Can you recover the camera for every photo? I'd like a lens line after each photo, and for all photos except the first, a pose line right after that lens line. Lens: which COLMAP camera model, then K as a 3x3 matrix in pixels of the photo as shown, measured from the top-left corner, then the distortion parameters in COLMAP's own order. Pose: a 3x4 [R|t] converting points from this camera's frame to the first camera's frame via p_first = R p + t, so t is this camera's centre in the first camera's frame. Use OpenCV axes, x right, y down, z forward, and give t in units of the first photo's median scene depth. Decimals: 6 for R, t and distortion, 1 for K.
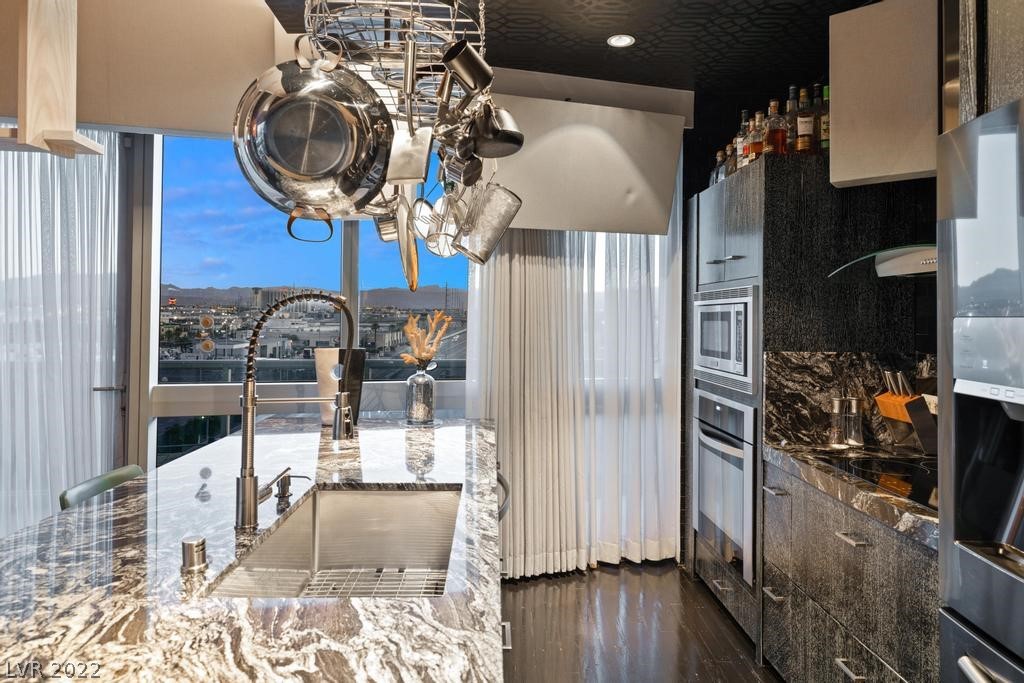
lens RADIAL K [[632.6, 0, 505.6], [0, 632.6, 310.6], [0, 0, 1]] dist [0.006078, -0.000627]
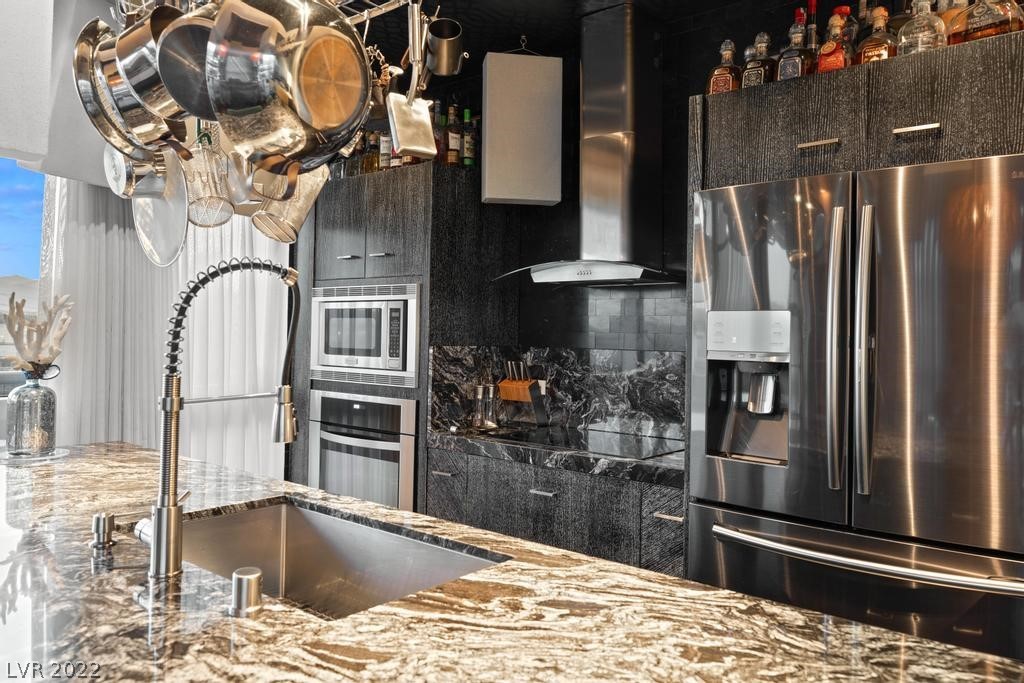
lens RADIAL K [[743.5, 0, 506.0], [0, 743.5, 328.9], [0, 0, 1]] dist [-0.000278, 0.001368]
pose [[0.656167, 0.009047, 0.754561, -0.480018], [-0.022307, 0.999724, 0.007411, 0.024510], [-0.754286, -0.021695, 0.656187, 0.086104]]
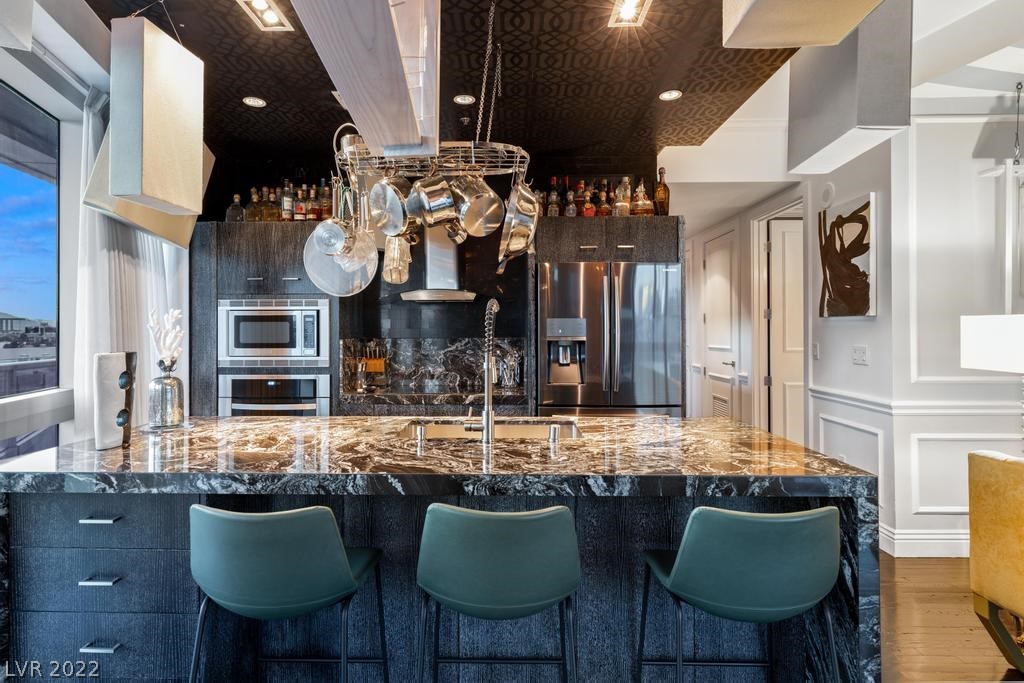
lens RADIAL K [[561.9, 0, 496.9], [0, 561.9, 327.5], [0, 0, 1]] dist [0.003141, 0.000804]
pose [[0.046988, -0.005932, 0.998878, -1.120781], [-0.009678, 0.999933, 0.006393, 0.020259], [-0.998849, -0.009967, 0.046927, 0.545260]]
